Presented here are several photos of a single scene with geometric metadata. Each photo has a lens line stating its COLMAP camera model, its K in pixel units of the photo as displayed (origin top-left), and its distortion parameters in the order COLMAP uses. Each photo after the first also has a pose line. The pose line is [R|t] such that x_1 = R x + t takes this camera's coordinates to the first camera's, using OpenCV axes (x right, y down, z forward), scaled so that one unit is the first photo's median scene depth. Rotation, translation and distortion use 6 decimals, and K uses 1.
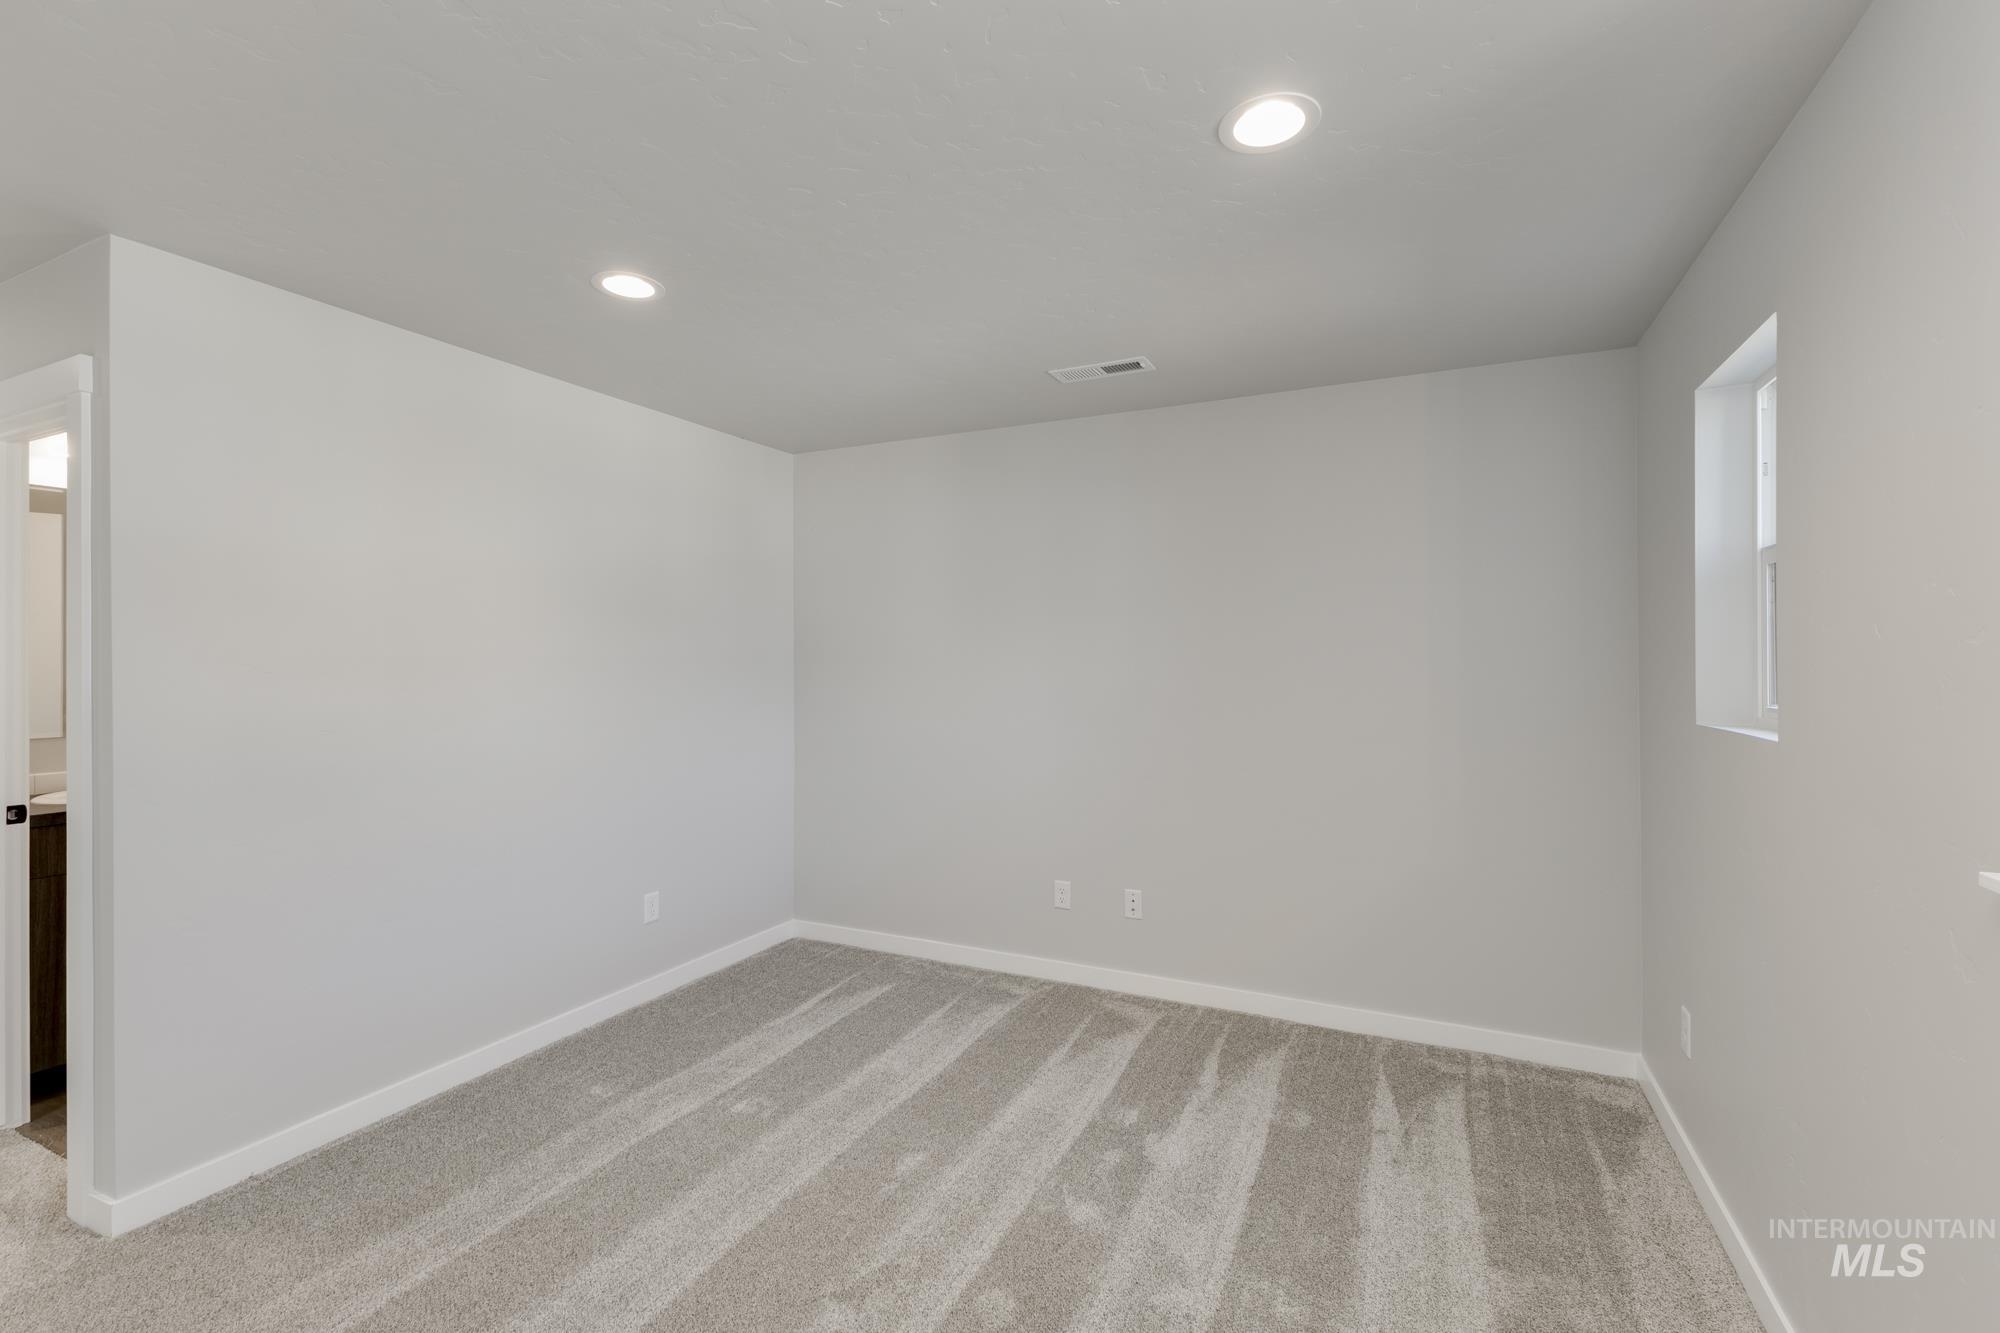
lens RADIAL K [[876.2, 0, 1005.0], [0, 876.2, 659.6], [0, 0, 1]] dist [0.004345, 0.000294]
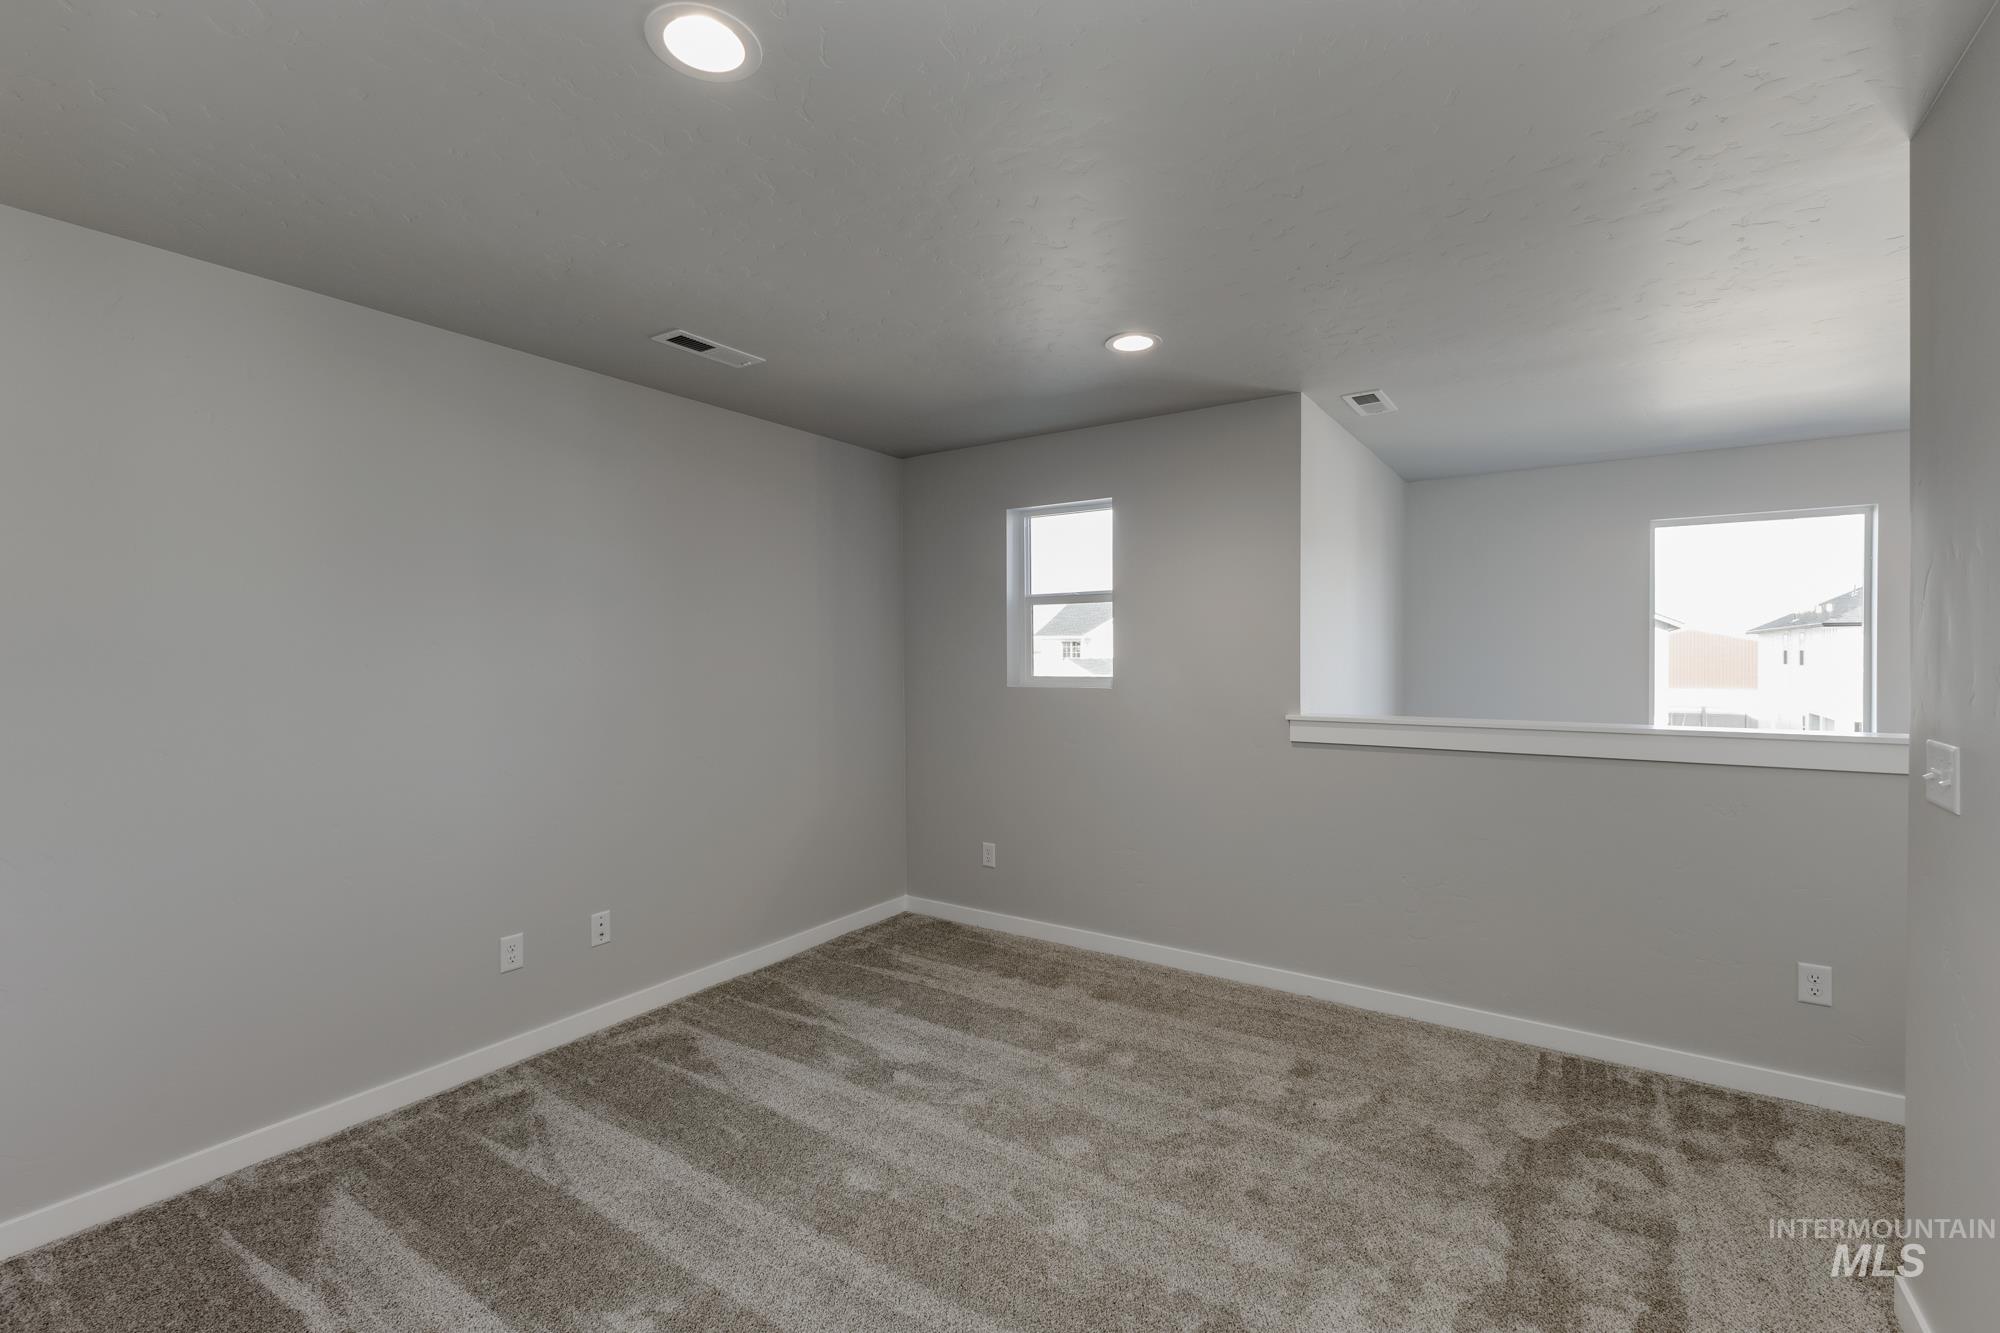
lens RADIAL K [[876.2, 0, 1005.6], [0, 876.2, 663.0], [0, 0, 1]] dist [0.004345, 0.000294]
pose [[0.125176, -0.008023, 0.992102, -0.819640], [0.003569, 0.999964, 0.007636, 0.006304], [-0.992128, 0.002585, 0.125201, 0.579663]]
